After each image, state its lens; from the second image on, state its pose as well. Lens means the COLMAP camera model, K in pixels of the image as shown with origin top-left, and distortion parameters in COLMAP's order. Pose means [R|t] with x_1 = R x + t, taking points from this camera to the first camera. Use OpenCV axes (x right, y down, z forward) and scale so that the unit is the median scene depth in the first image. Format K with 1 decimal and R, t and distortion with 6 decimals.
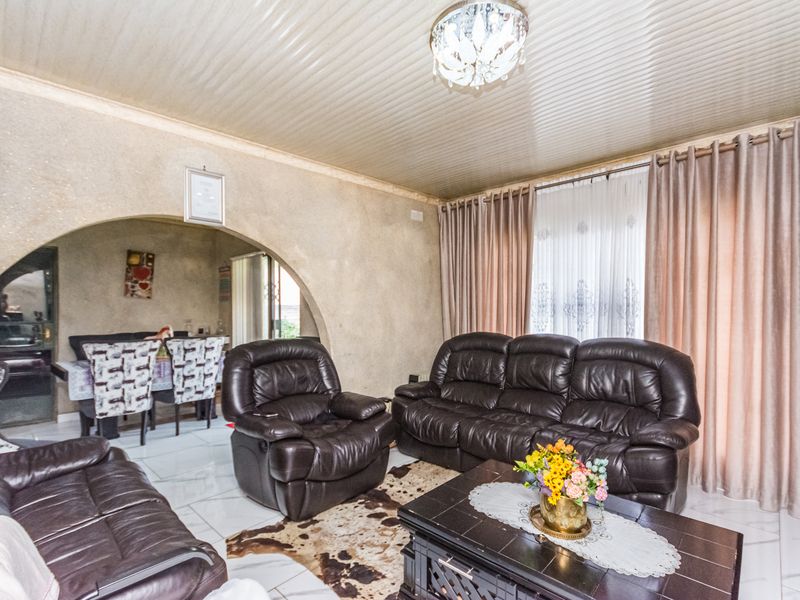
lens RADIAL K [[401.4, 0, 400.0], [0, 401.4, 300.0], [0, 0, 1]] dist [-0.000292, 0.000171]
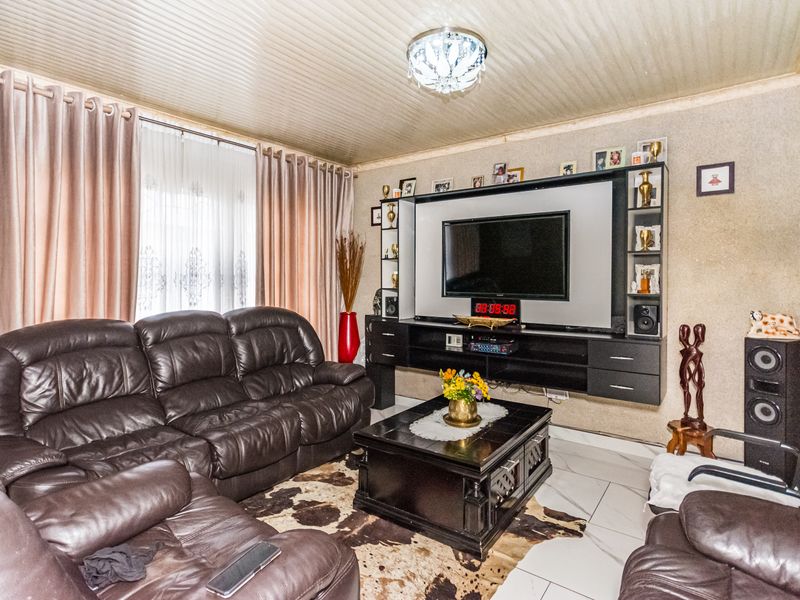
lens RADIAL K [[408.2, 0, 399.3], [0, 408.2, 280.3], [0, 0, 1]] dist [0.000016, 0.000042]
pose [[-0.133897, -0.021115, 0.990770, -0.541986], [-0.022213, 0.999586, 0.018301, -0.002570], [-0.990746, -0.019557, -0.134310, 0.706674]]
